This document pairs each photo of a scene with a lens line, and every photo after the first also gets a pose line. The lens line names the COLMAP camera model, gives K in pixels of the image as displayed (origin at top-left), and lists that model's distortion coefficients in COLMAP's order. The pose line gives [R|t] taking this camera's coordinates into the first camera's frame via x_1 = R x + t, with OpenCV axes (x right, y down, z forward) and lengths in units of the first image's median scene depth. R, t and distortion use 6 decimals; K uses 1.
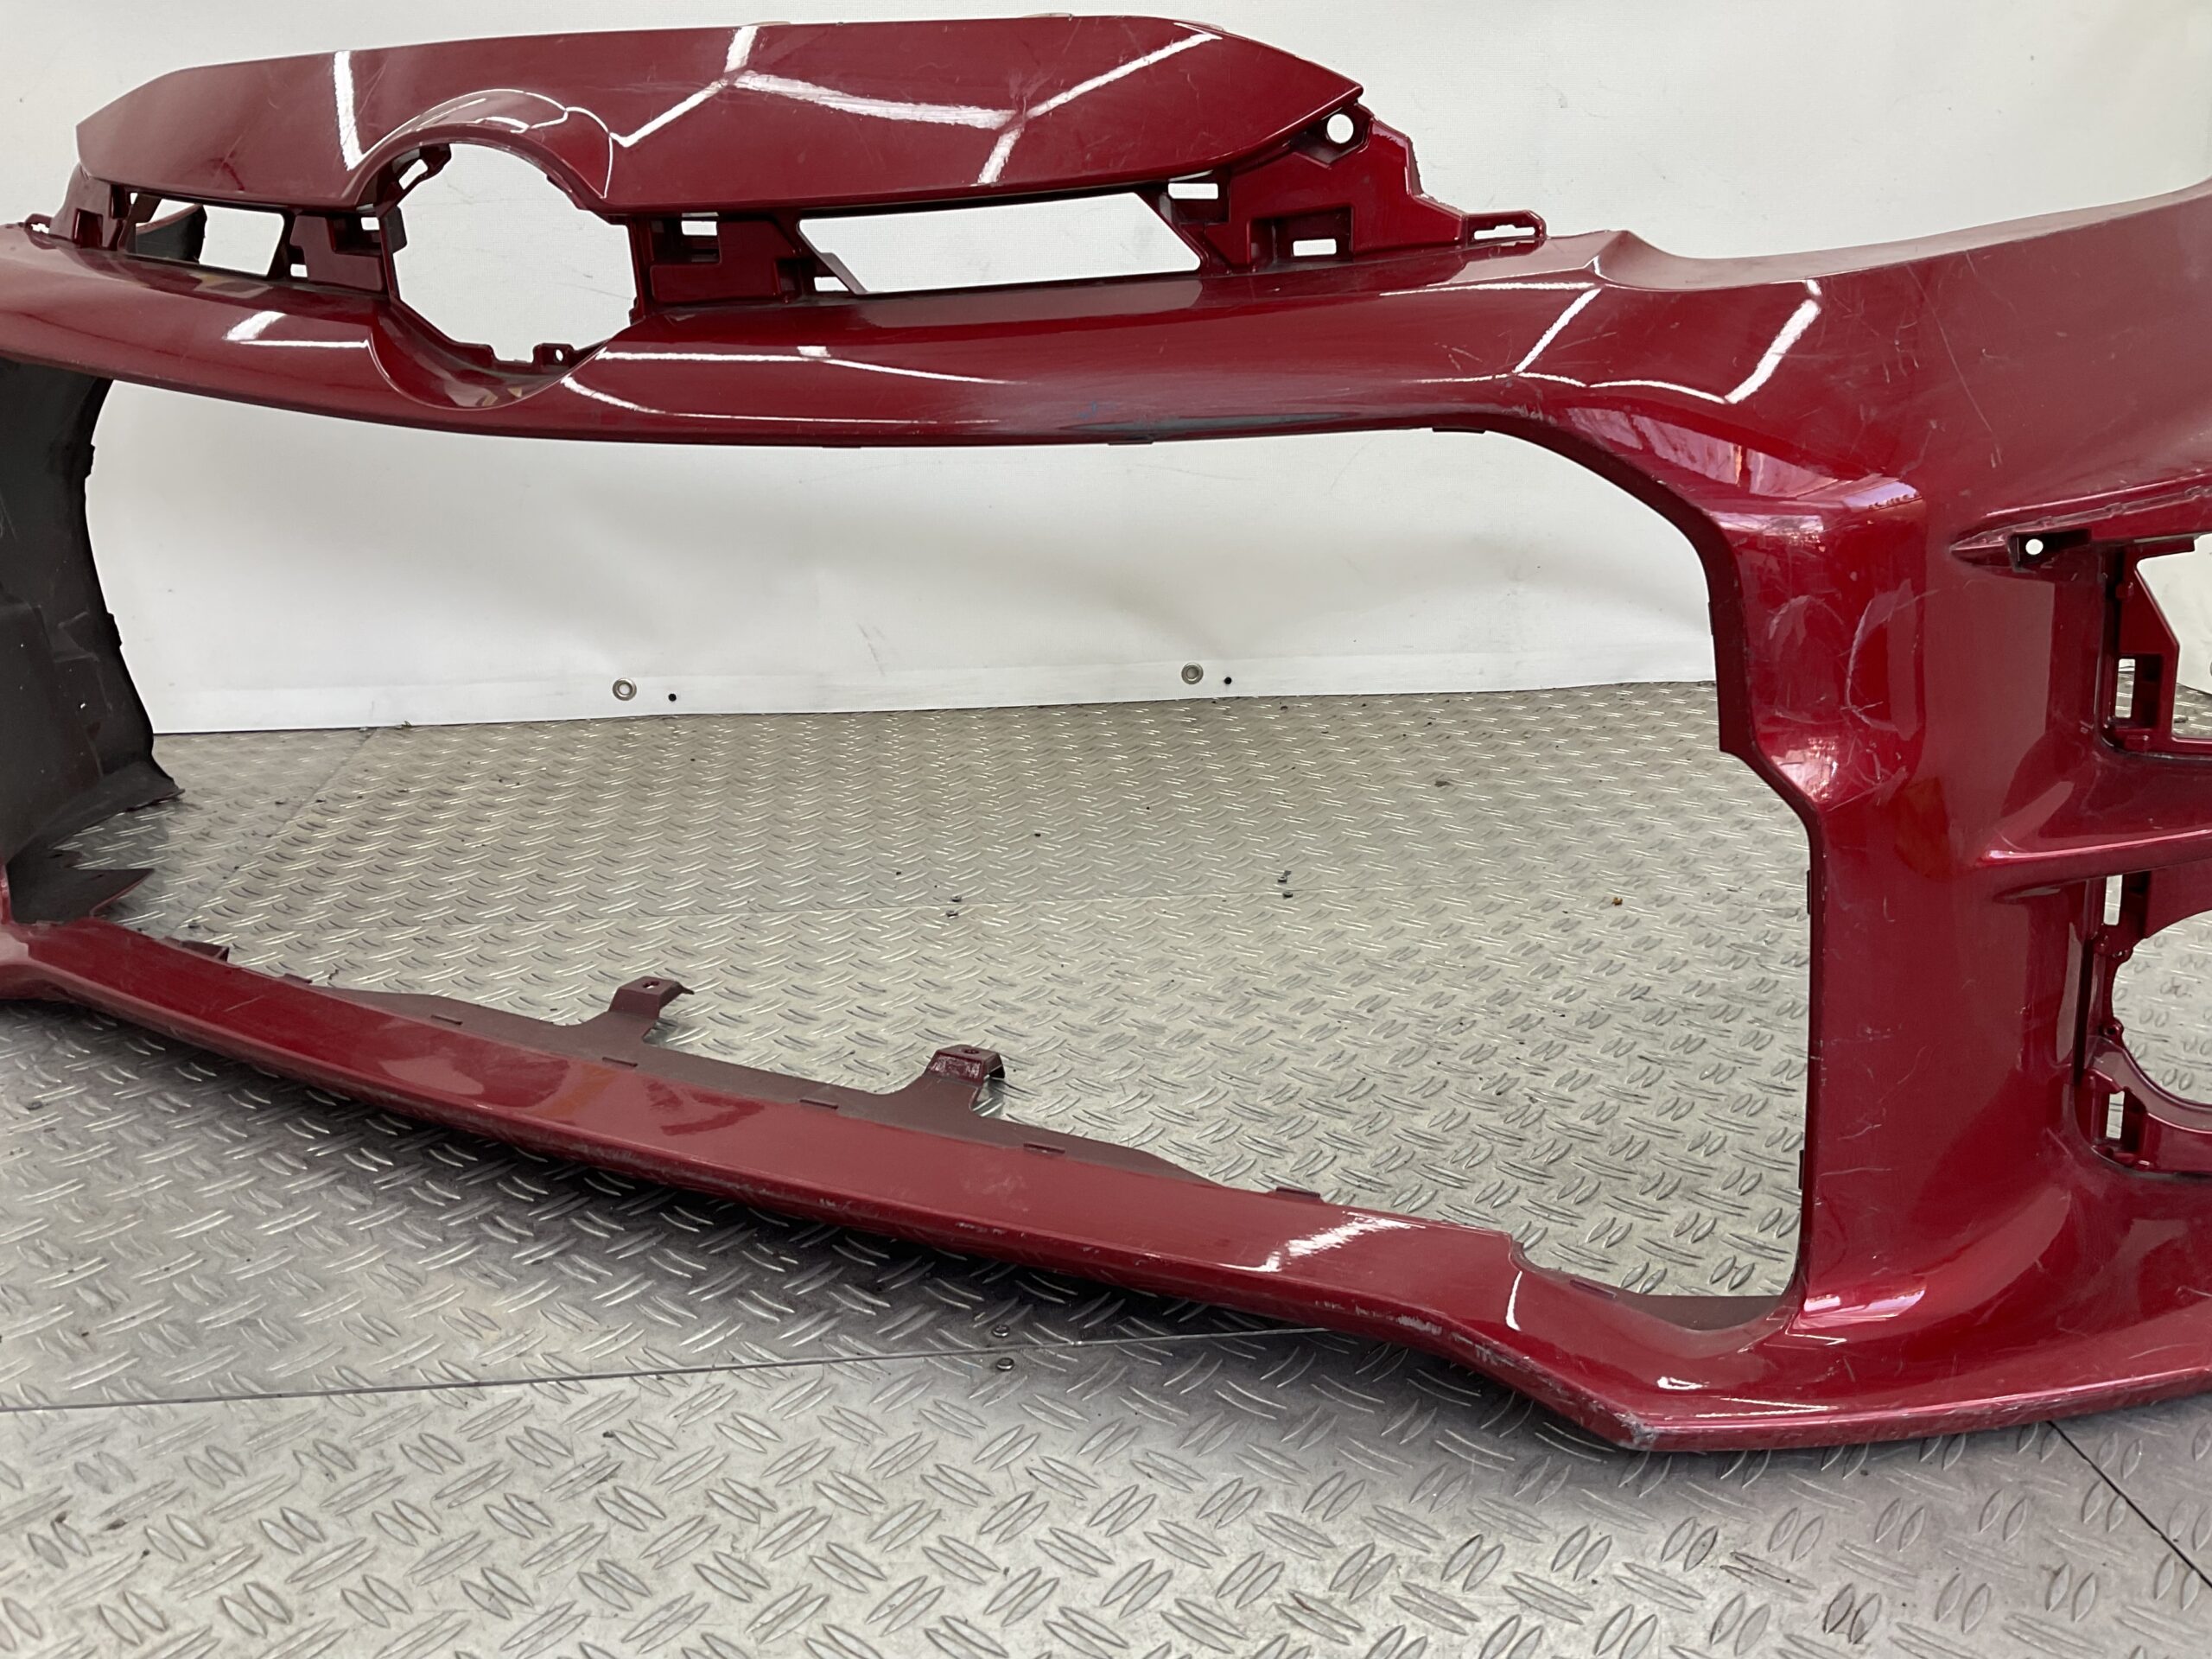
lens RADIAL K [[1844.5, 0, 1086.8], [0, 1844.5, 820.8], [0, 0, 1]] dist [0.055938, -0.095773]
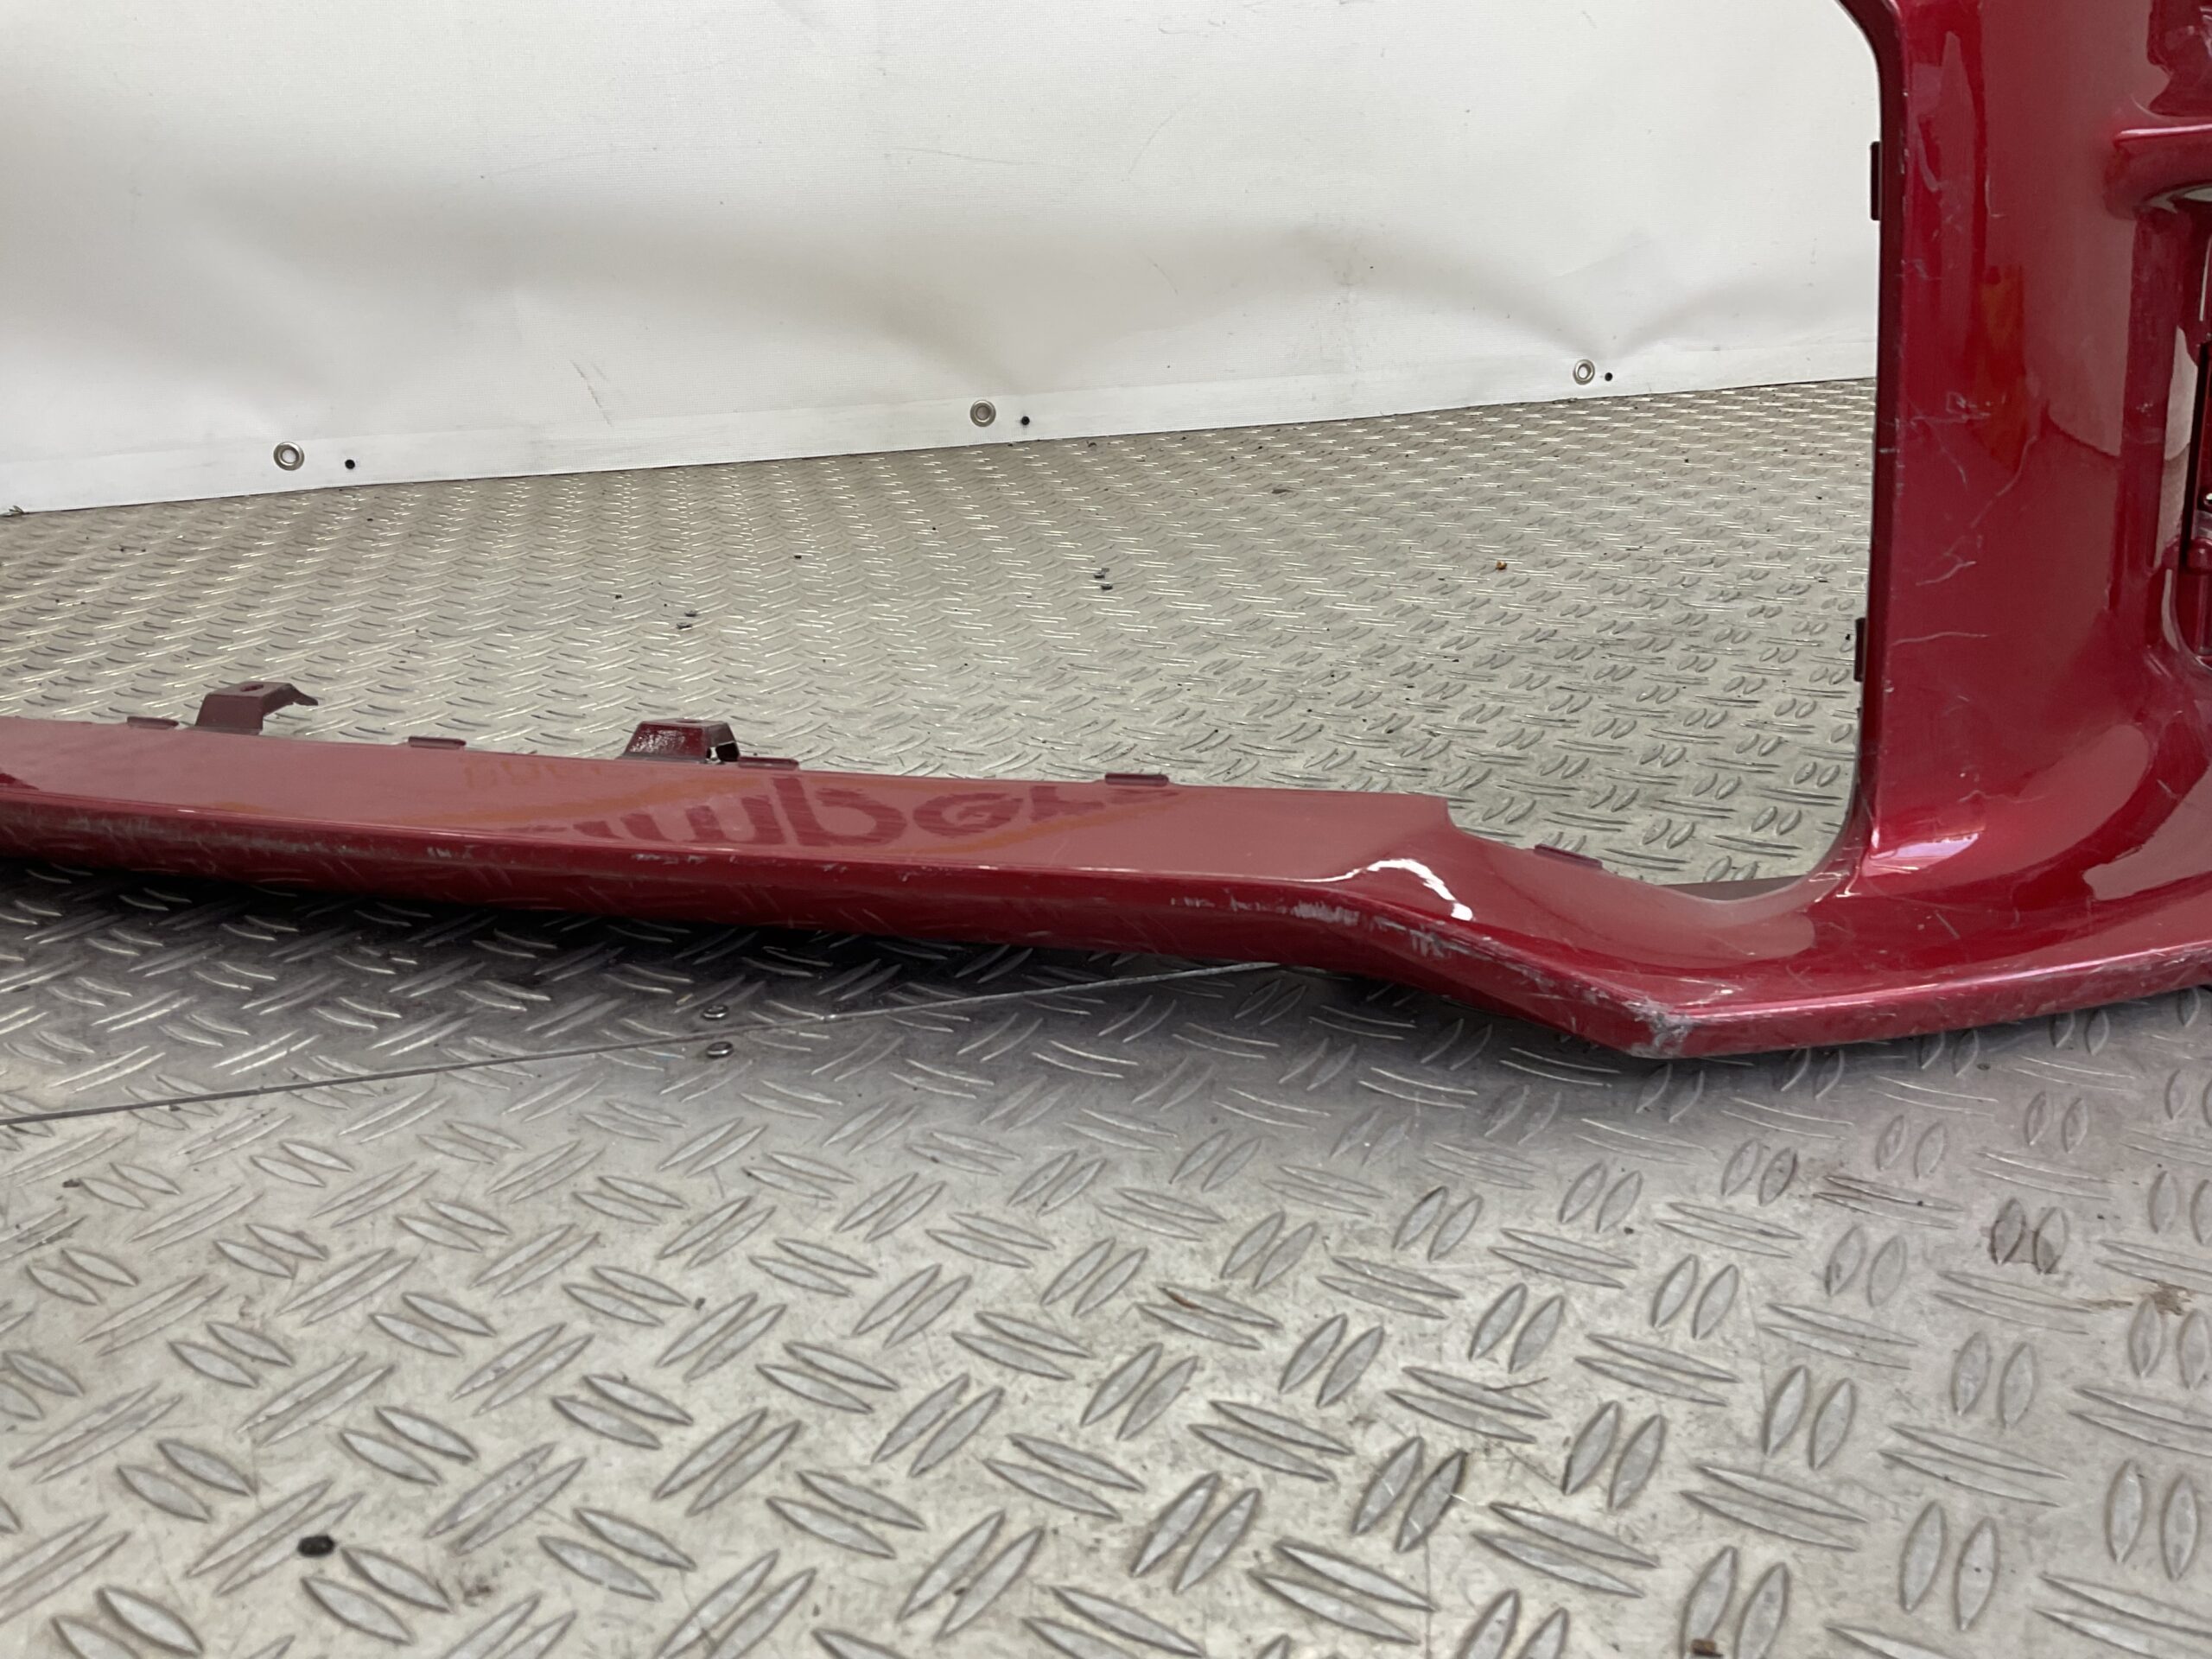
lens RADIAL K [[1844.5, 0, 1092.0], [0, 1844.5, 821.9], [0, 0, 1]] dist [0.055938, -0.095773]
pose [[0.993154, -0.069094, 0.094183, 0.032535], [0.066157, 0.997231, 0.033959, 0.196503], [-0.096268, -0.027496, 0.994976, 0.322467]]
